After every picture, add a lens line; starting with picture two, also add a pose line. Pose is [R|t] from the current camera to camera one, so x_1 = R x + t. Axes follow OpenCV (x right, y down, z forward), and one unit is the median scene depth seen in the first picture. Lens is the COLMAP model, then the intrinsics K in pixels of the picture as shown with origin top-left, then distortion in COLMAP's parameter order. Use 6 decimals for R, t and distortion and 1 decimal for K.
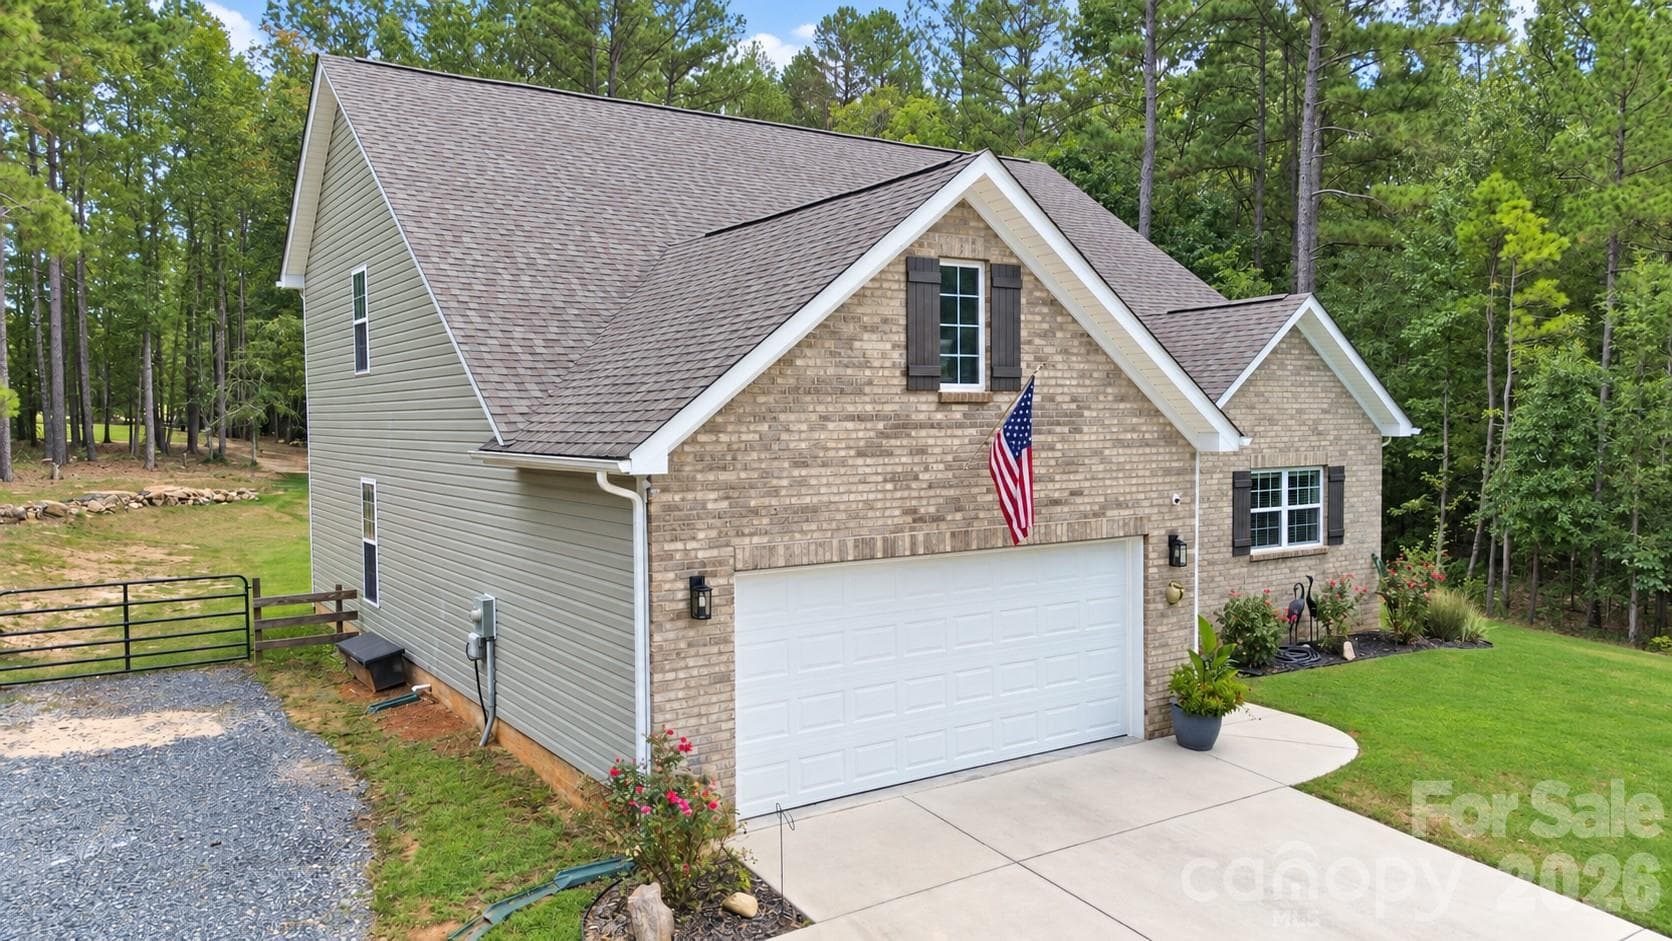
lens RADIAL K [[1216.2, 0, 833.0], [0, 1216.2, 478.4], [0, 0, 1]] dist [0.006553, -0.002247]
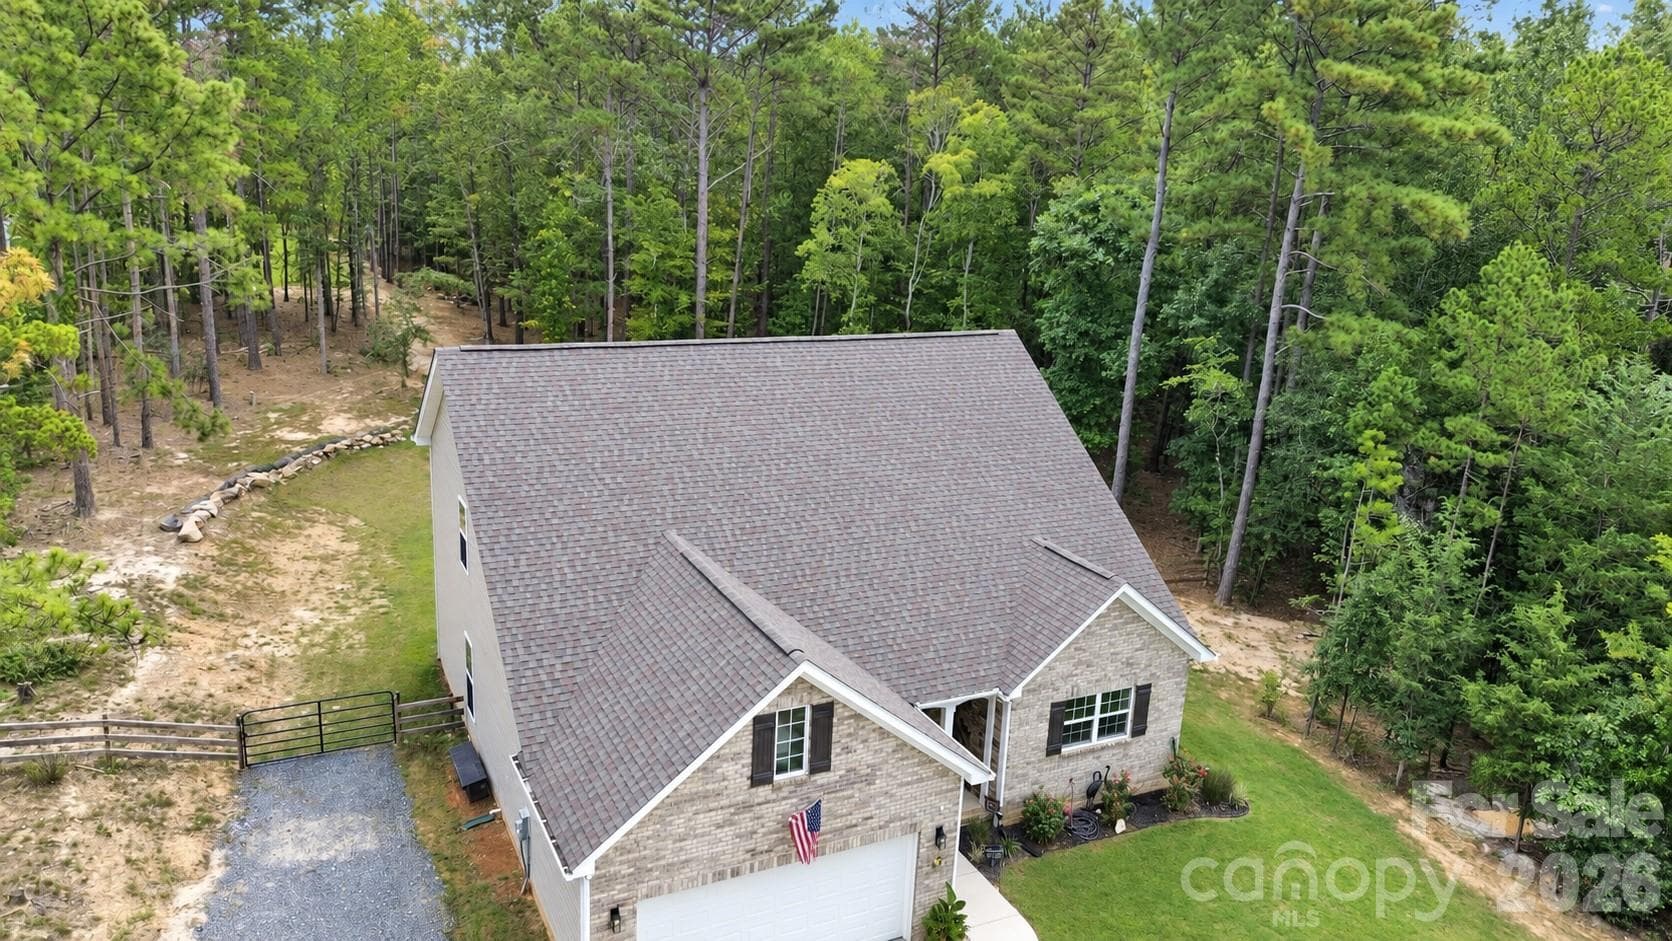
lens RADIAL K [[1216.2, 0, 839.8], [0, 1216.2, 463.6], [0, 0, 1]] dist [0.006553, -0.002247]
pose [[0.991147, 0.087537, -0.099823, 0.270612], [-0.064465, 0.974583, 0.214553, -0.764668], [0.116067, -0.206219, 0.971598, -0.475237]]
